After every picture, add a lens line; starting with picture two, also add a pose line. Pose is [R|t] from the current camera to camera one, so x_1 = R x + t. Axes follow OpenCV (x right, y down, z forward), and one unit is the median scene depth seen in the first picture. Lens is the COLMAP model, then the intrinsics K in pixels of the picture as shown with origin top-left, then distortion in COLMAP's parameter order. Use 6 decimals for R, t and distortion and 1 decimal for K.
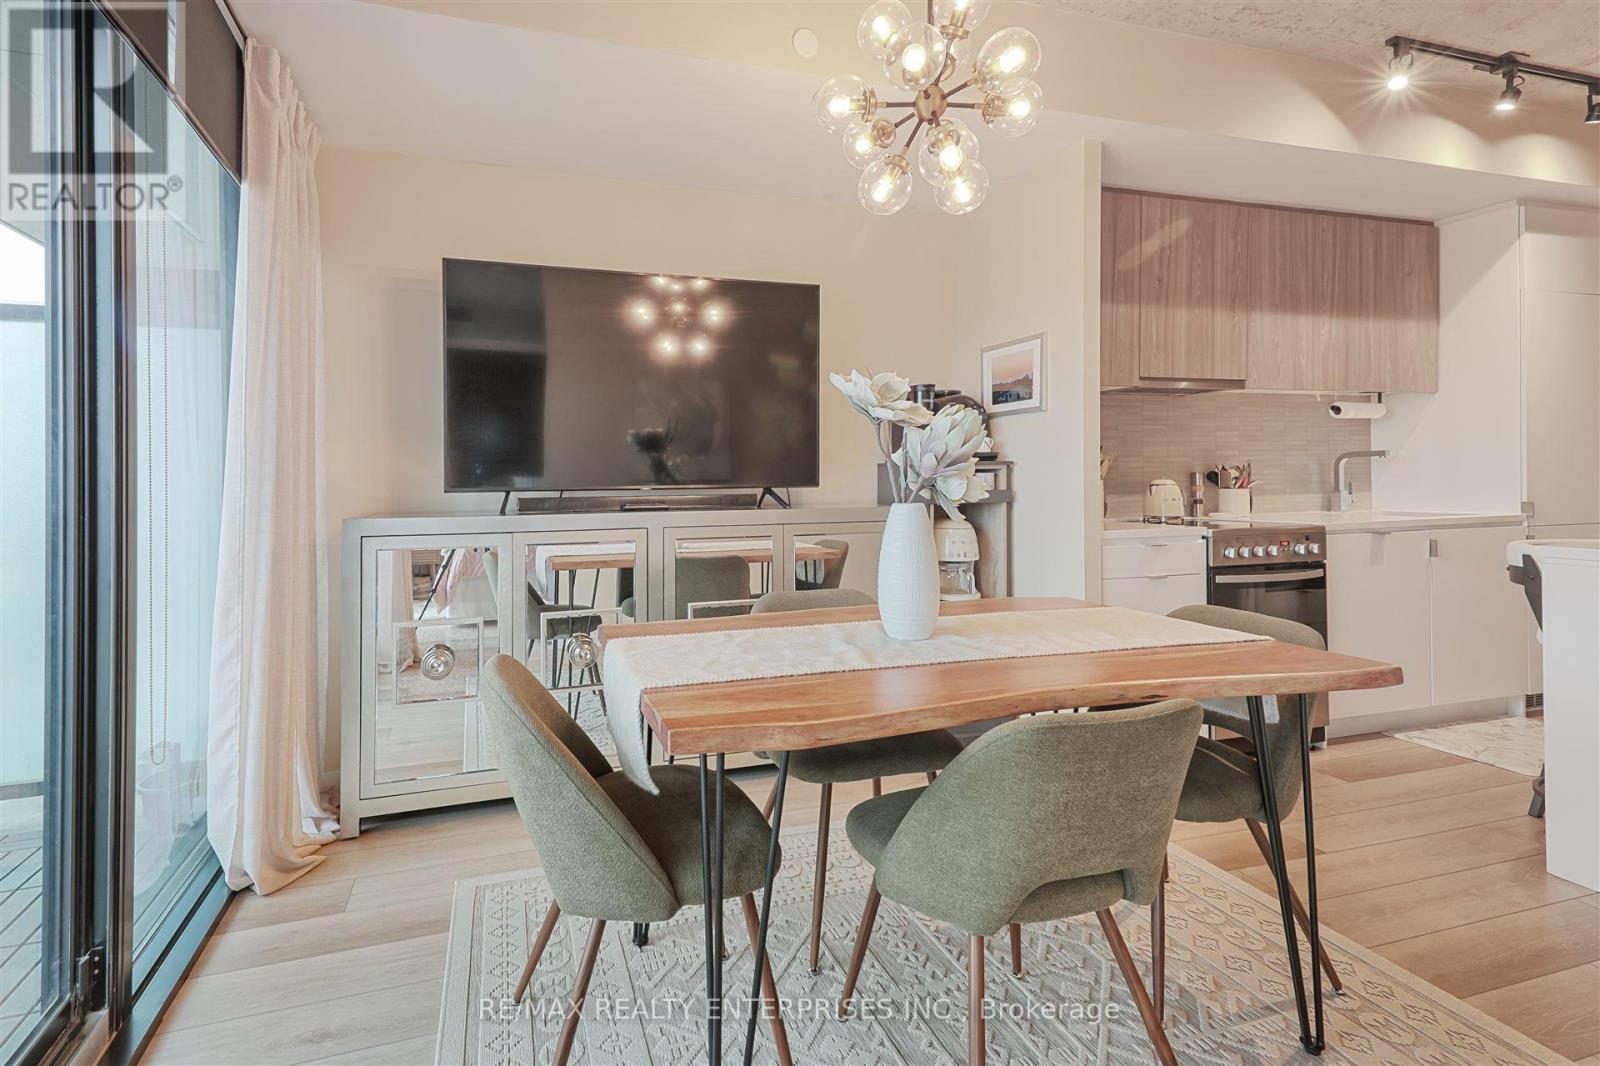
lens RADIAL K [[711.5, 0, 698.7], [0, 711.5, 484.5], [0, 0, 1]] dist [0.000087, -0.001145]
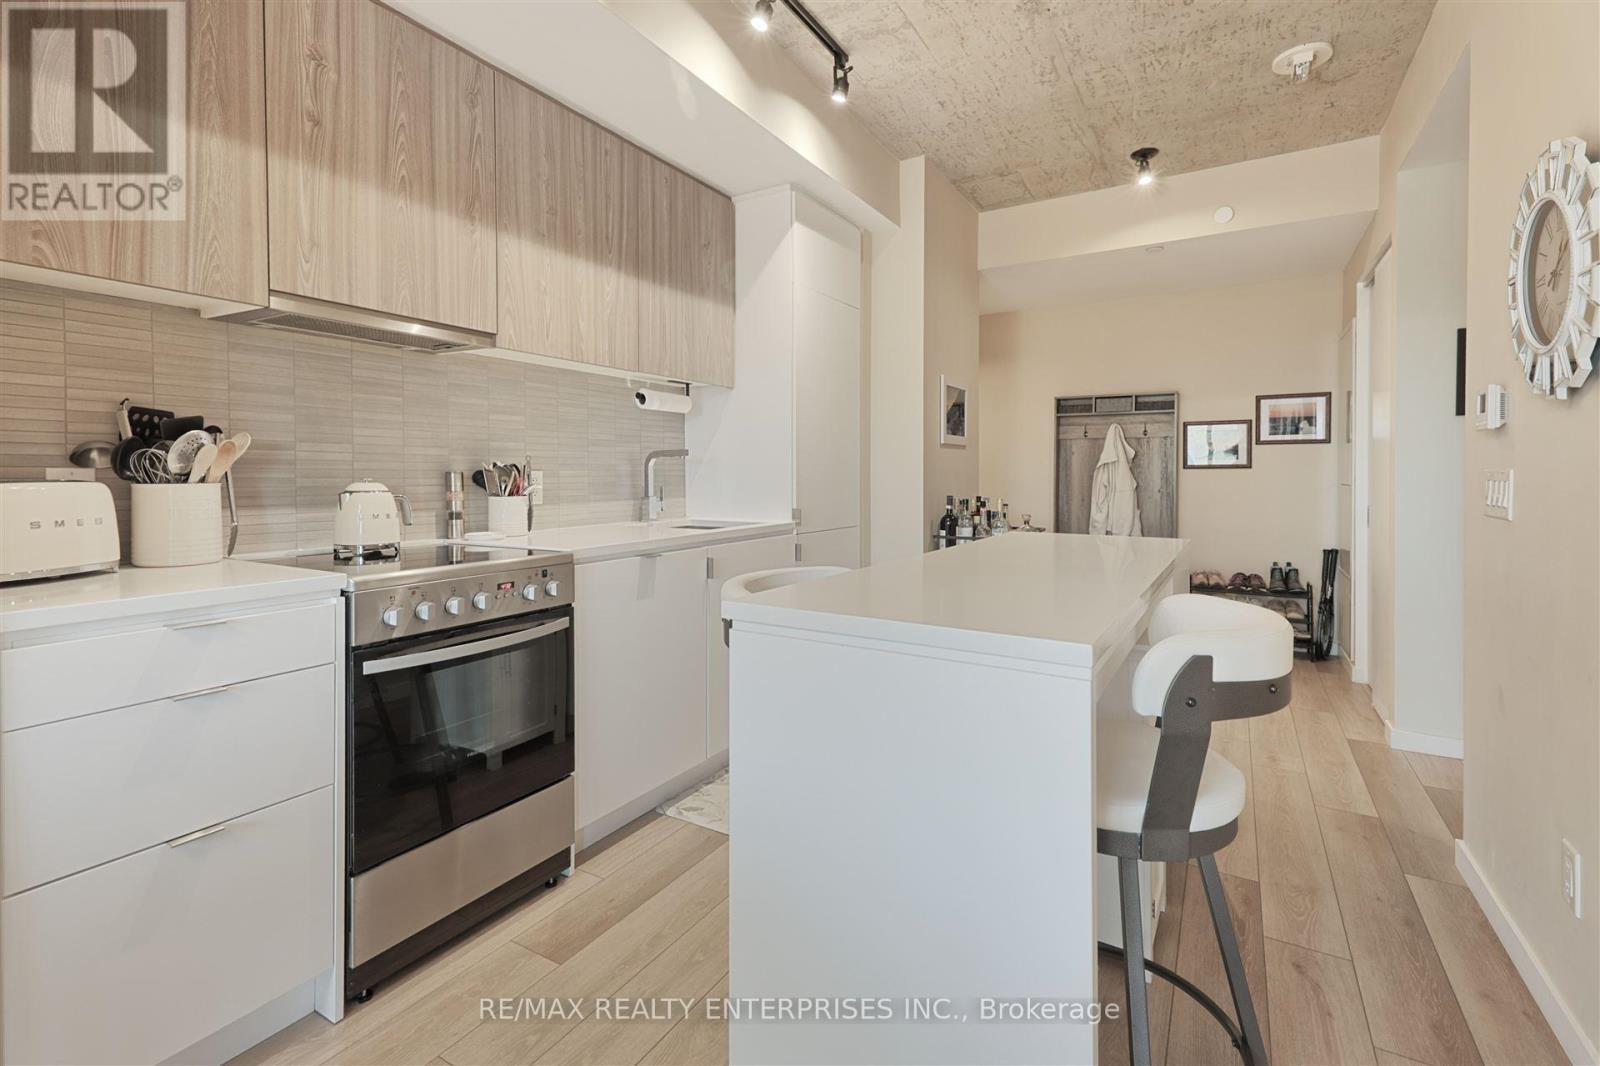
lens RADIAL K [[695.0, 0, 795.6], [0, 695.0, 483.0], [0, 0, 1]] dist [-0.000911, -0.000415]
pose [[0.711173, 0.004849, 0.703001, 0.499614], [-0.006323, 0.999980, -0.000501, -0.008860], [-0.702989, -0.004089, 0.711189, 0.331643]]
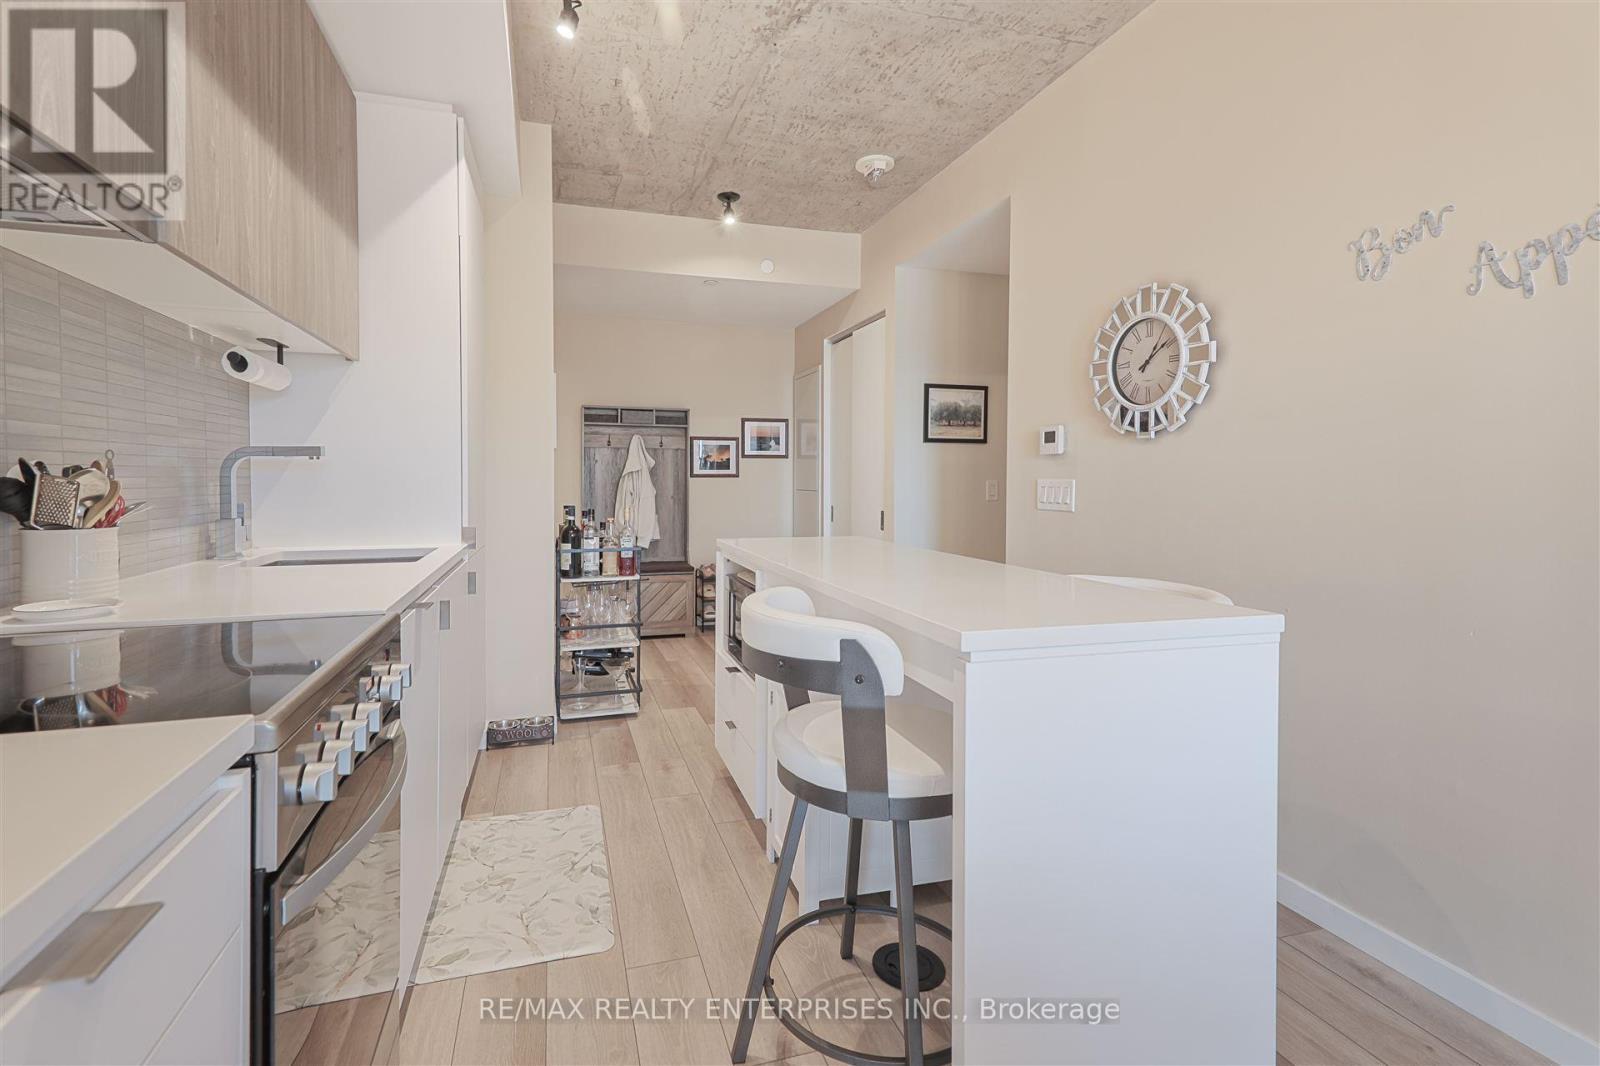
lens RADIAL K [[710.1, 0, 723.8], [0, 710.1, 495.7], [0, 0, 1]] dist [0.028951, -0.000223]
pose [[-0.014114, -0.007486, 0.999872, 0.404884], [0.002251, 0.999969, 0.007518, -0.013131], [-0.999898, 0.002357, -0.014097, 0.713245]]
